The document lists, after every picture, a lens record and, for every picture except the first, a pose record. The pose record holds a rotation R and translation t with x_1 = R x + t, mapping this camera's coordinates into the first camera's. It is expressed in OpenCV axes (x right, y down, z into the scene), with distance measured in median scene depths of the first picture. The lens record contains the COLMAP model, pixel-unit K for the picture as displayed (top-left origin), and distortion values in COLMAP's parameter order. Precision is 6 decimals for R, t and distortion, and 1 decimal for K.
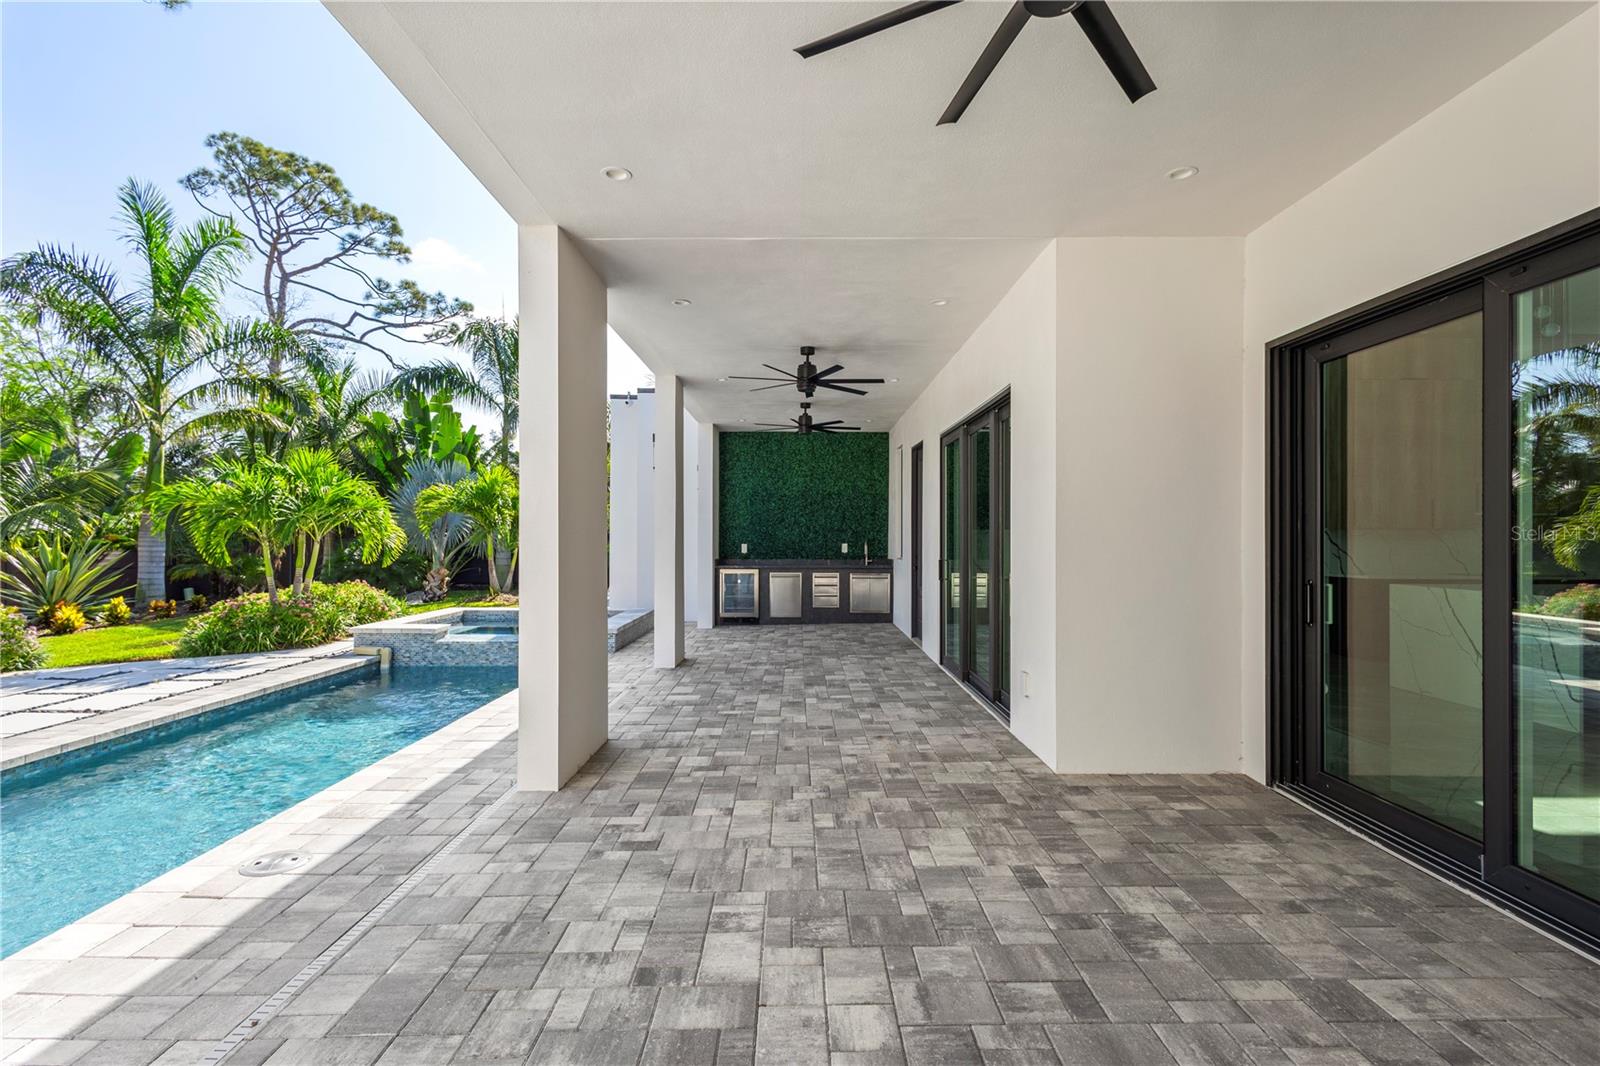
lens RADIAL K [[739.7, 0, 800.0], [0, 739.7, 533.0], [0, 0, 1]] dist [0.000102, -0.000018]
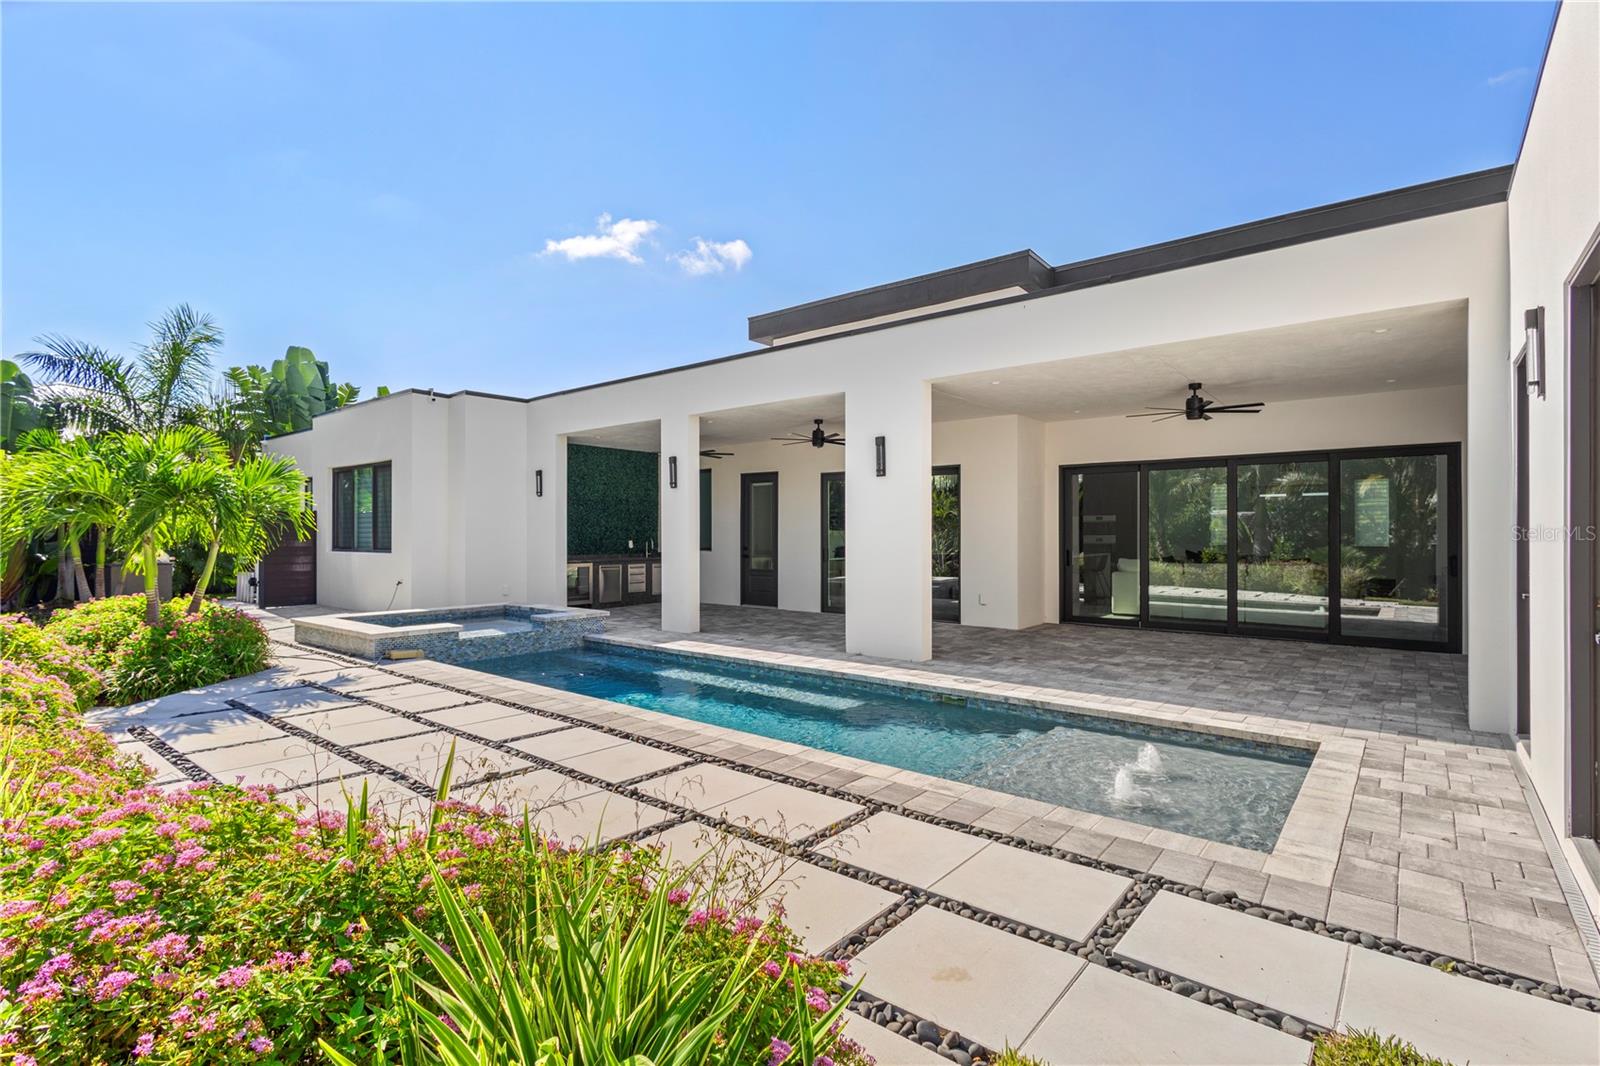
lens RADIAL K [[739.7, 0, 800.0], [0, 739.7, 533.0], [0, 0, 1]] dist [0.000102, -0.000018]
pose [[0.635001, -0.000048, 0.772511, -0.758312], [-0.002254, 0.999996, 0.001915, -0.001604], [-0.772508, -0.002957, 0.634998, -0.005313]]
